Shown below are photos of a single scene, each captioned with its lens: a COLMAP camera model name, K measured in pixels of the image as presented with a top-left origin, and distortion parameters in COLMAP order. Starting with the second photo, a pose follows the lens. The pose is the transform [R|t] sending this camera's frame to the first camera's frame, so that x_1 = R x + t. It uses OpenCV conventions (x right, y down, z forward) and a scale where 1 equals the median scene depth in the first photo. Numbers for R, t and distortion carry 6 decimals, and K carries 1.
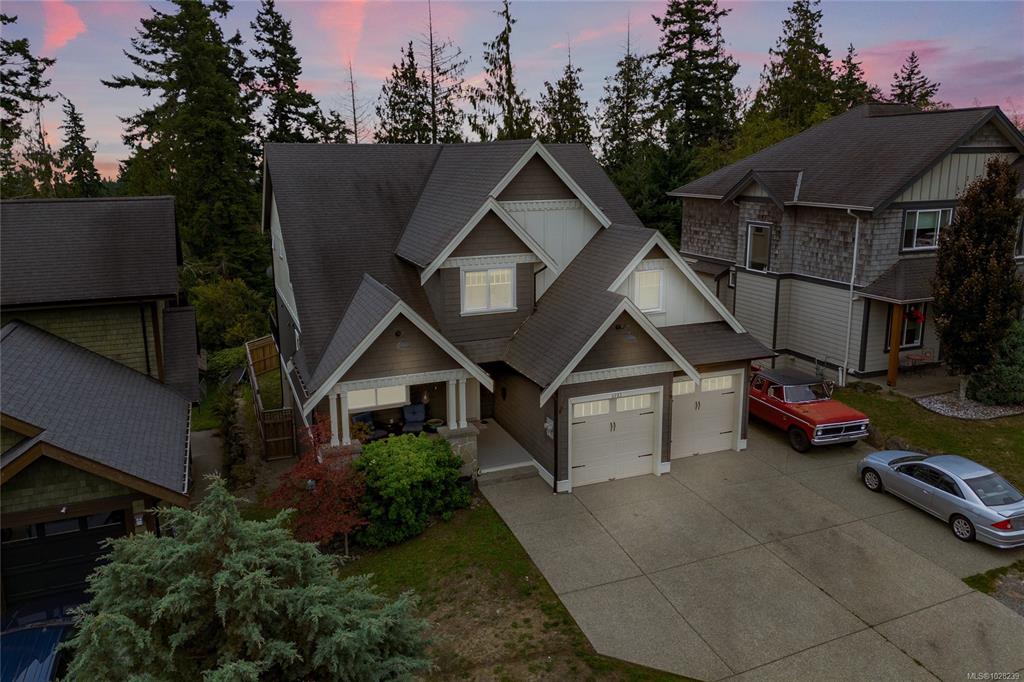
lens RADIAL K [[766.6, 0, 517.1], [0, 766.6, 283.3], [0, 0, 1]] dist [0.024080, -0.008772]
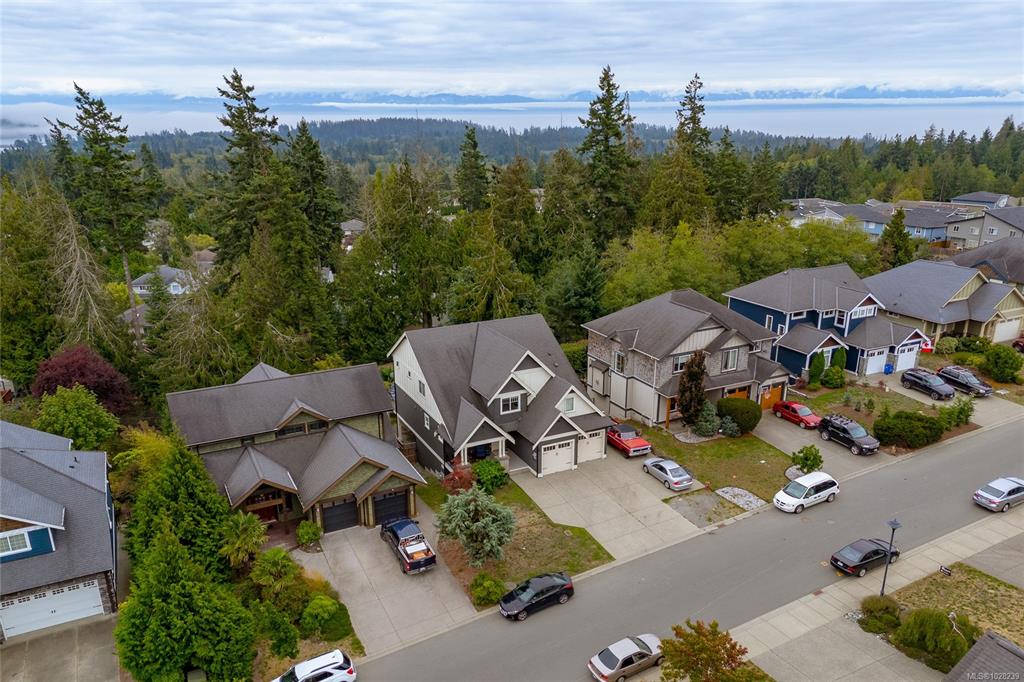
lens RADIAL K [[769.3, 0, 513.2], [0, 769.3, 334.8], [0, 0, 1]] dist [0.032296, -0.007577]
pose [[0.996730, -0.022525, 0.077607, -0.231781], [0.013617, 0.993450, 0.113453, -0.542227], [-0.079655, -0.112026, 0.990508, -1.652437]]
